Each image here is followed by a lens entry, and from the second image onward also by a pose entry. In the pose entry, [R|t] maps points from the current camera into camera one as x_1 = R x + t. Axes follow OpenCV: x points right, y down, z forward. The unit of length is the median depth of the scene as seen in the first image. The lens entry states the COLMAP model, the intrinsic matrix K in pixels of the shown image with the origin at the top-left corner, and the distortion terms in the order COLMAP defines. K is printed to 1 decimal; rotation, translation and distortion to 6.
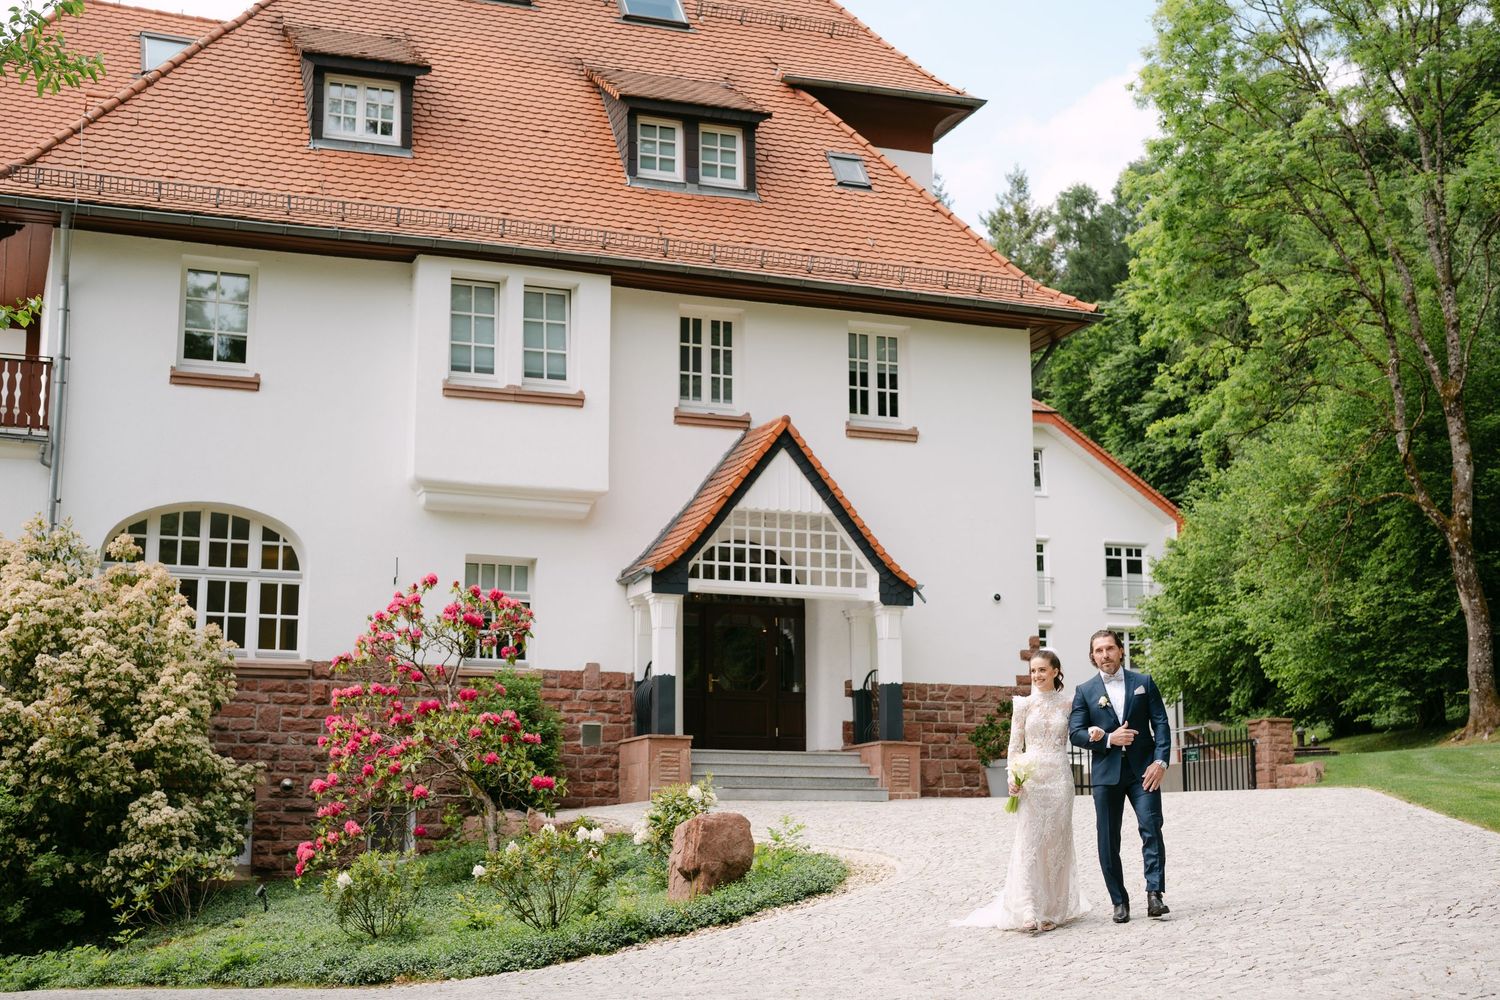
lens RADIAL K [[2111.2, 0, 745.6], [0, 2111.2, 505.4], [0, 0, 1]] dist [0.002618, 0.000000]
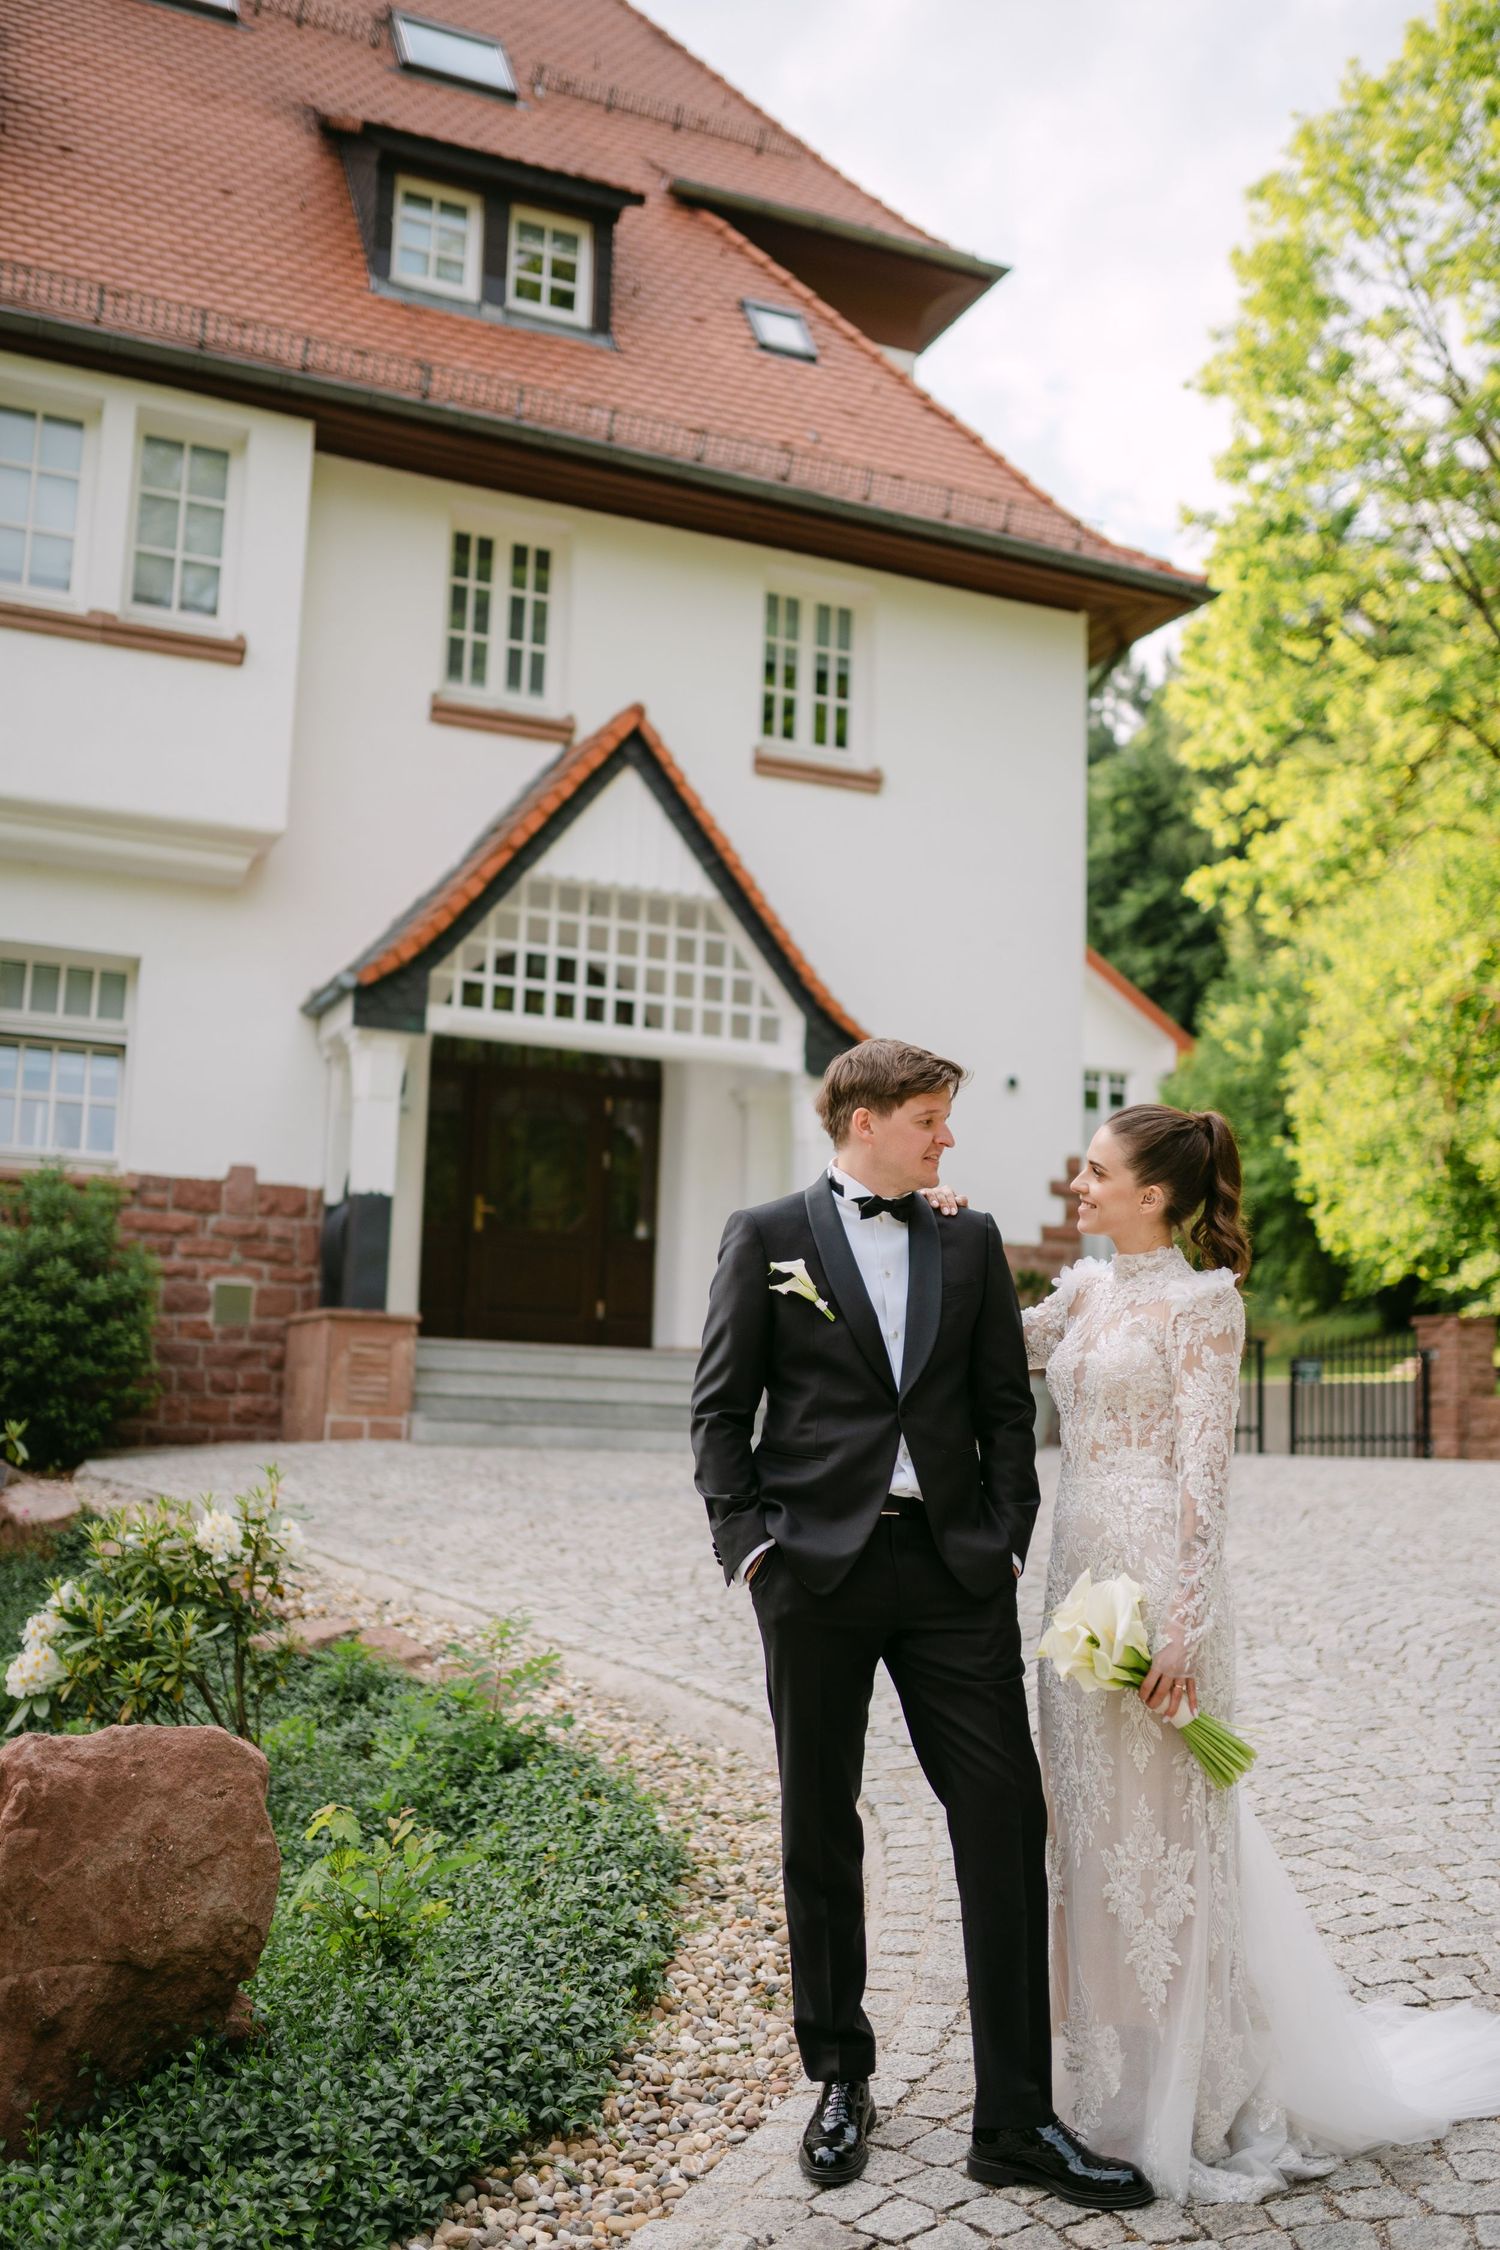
lens RADIAL K [[2230.7, 0, 748.7], [0, 2230.7, 1112.4], [0, 0, 1]] dist [-0.020093, 0.000000]
pose [[0.997946, 0.043120, 0.047367, 0.023517], [-0.044465, 0.998627, 0.027705, 0.039633], [-0.046108, -0.029754, 0.998493, 0.432128]]
